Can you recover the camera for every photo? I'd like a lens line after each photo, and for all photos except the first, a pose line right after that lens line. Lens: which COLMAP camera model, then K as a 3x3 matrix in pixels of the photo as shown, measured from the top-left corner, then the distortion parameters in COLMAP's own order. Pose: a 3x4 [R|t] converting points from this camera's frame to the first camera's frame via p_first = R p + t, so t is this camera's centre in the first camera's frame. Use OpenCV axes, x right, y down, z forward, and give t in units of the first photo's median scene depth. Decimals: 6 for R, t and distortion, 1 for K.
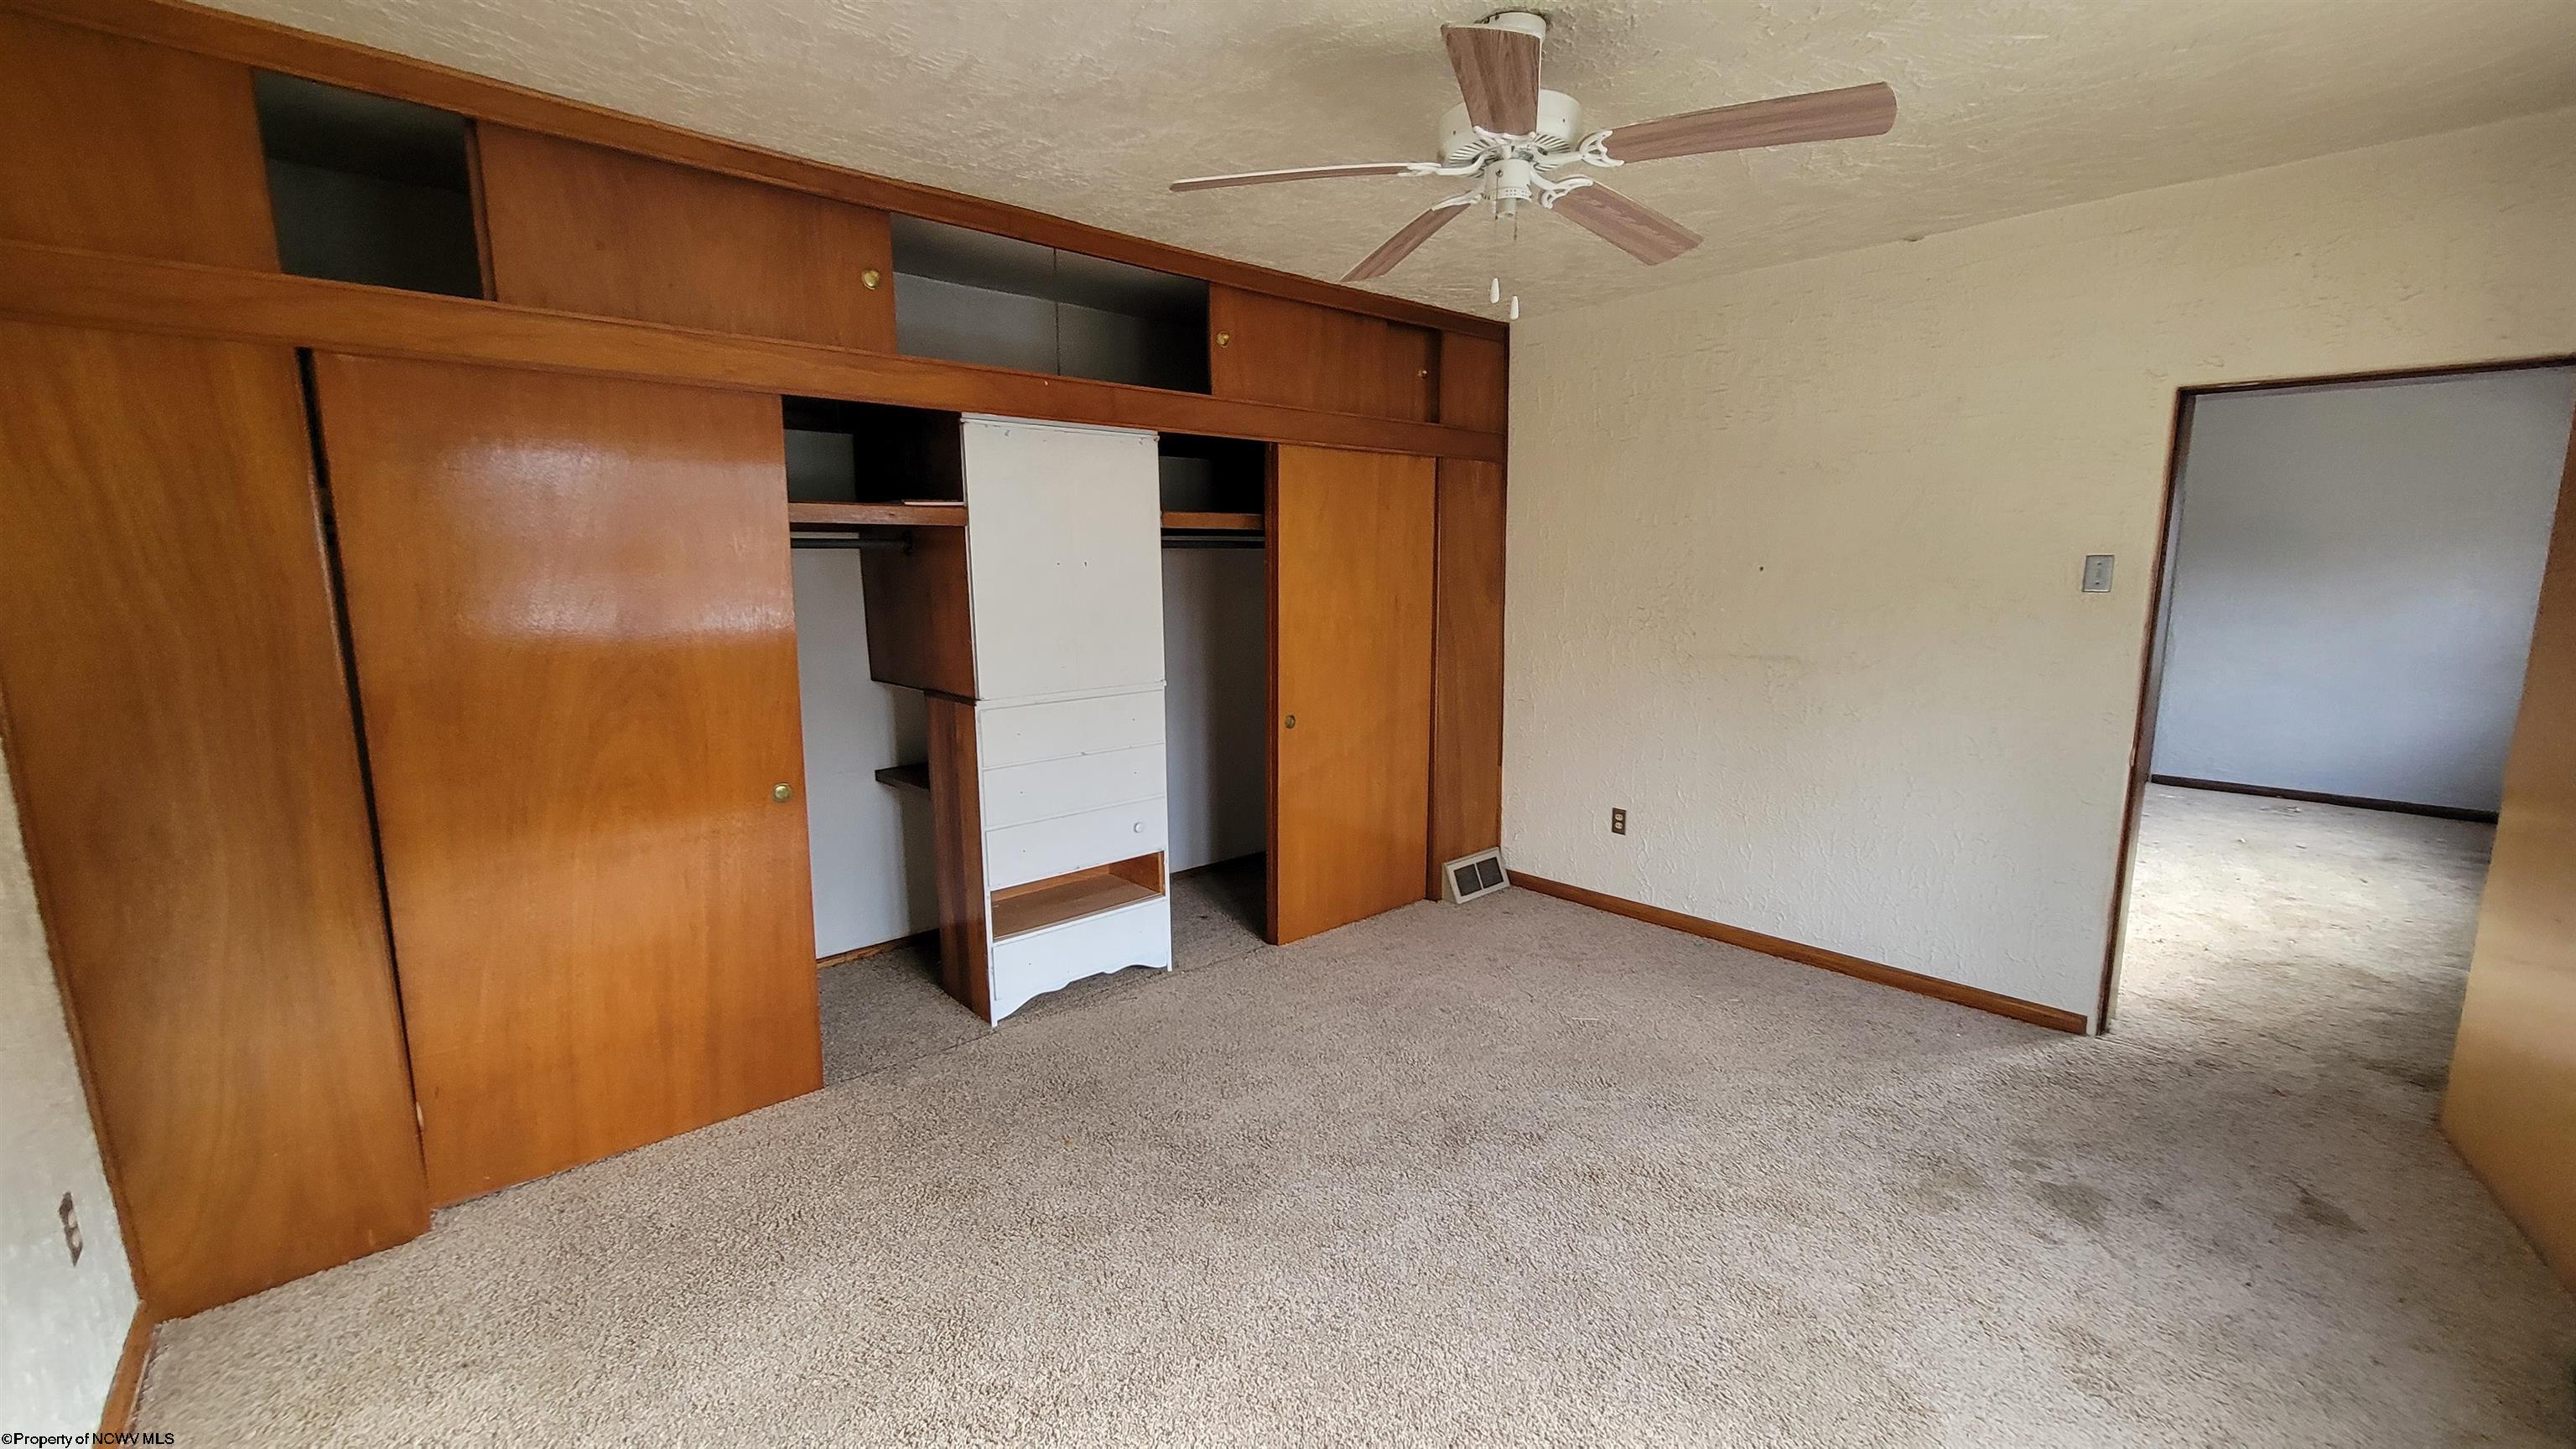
lens RADIAL K [[1048.3, 0, 1291.8], [0, 1048.3, 730.7], [0, 0, 1]] dist [-0.000627, 0.000669]
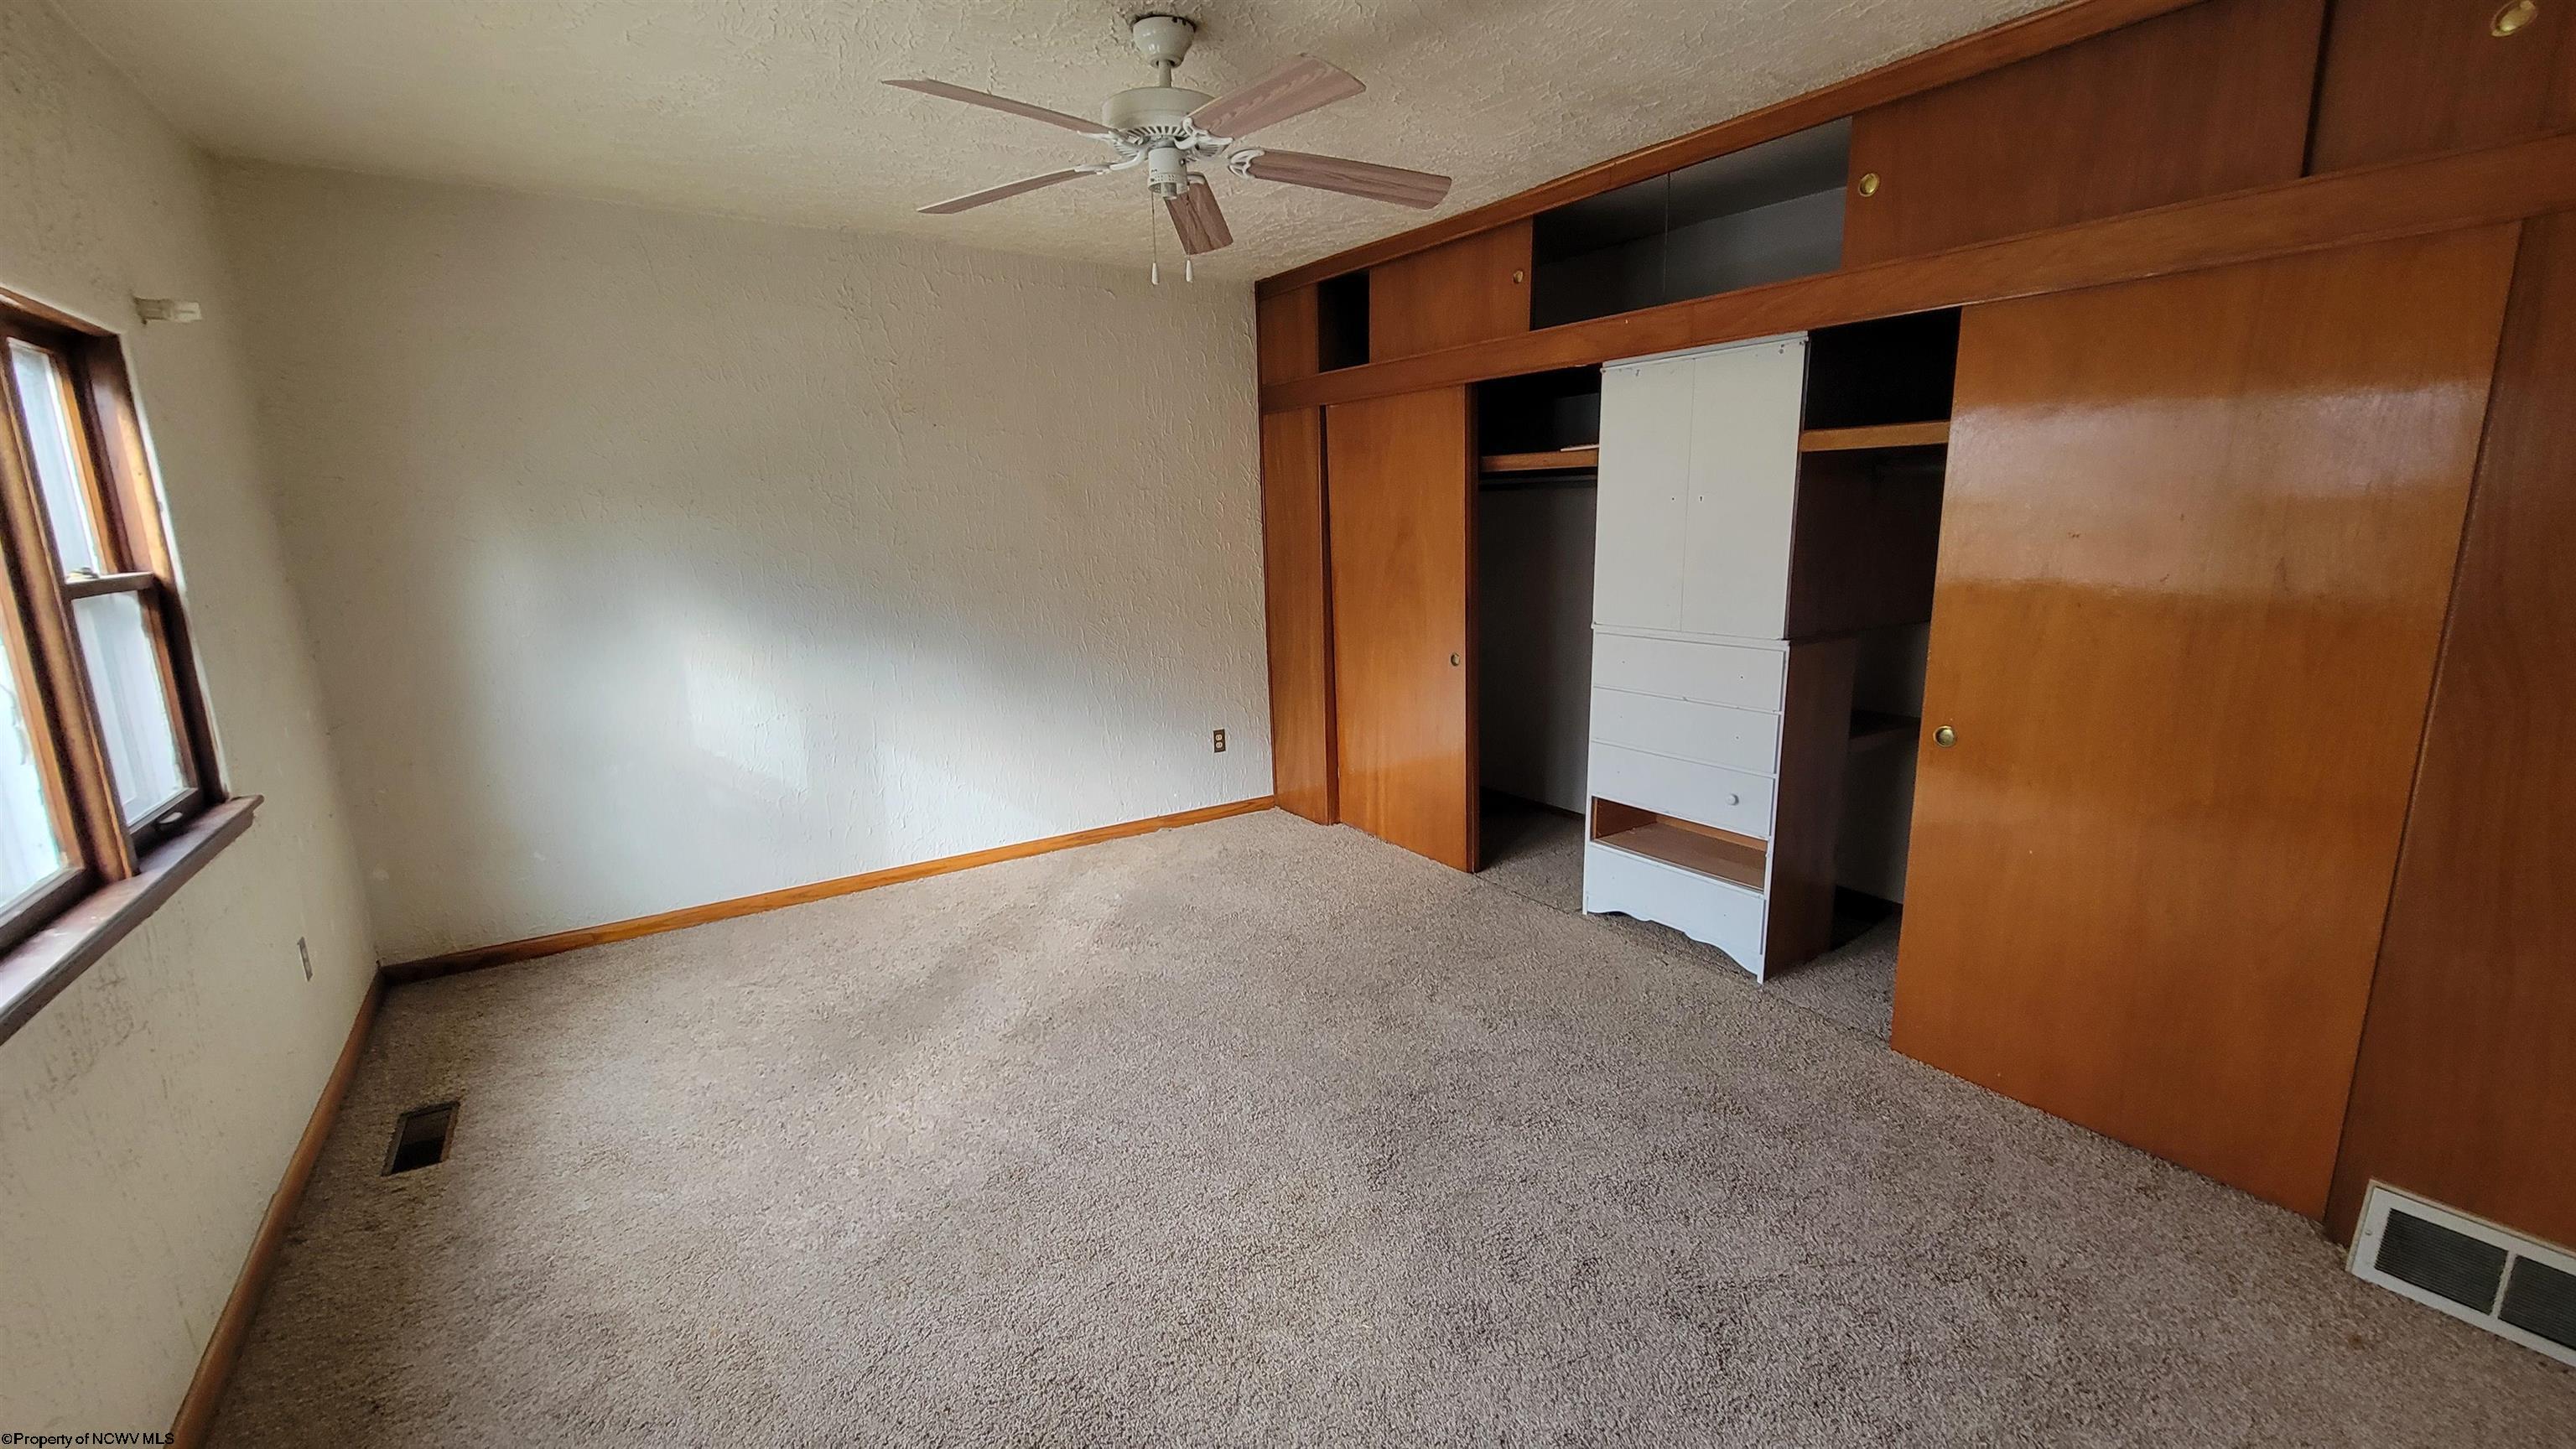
lens RADIAL K [[1048.3, 0, 1291.8], [0, 1048.3, 730.7], [0, 0, 1]] dist [-0.000627, 0.000669]
pose [[-0.136263, 0.216923, -0.966632, 0.827630], [-0.136933, 0.962243, 0.235241, -0.133161], [0.981164, 0.164418, -0.101414, 0.795080]]
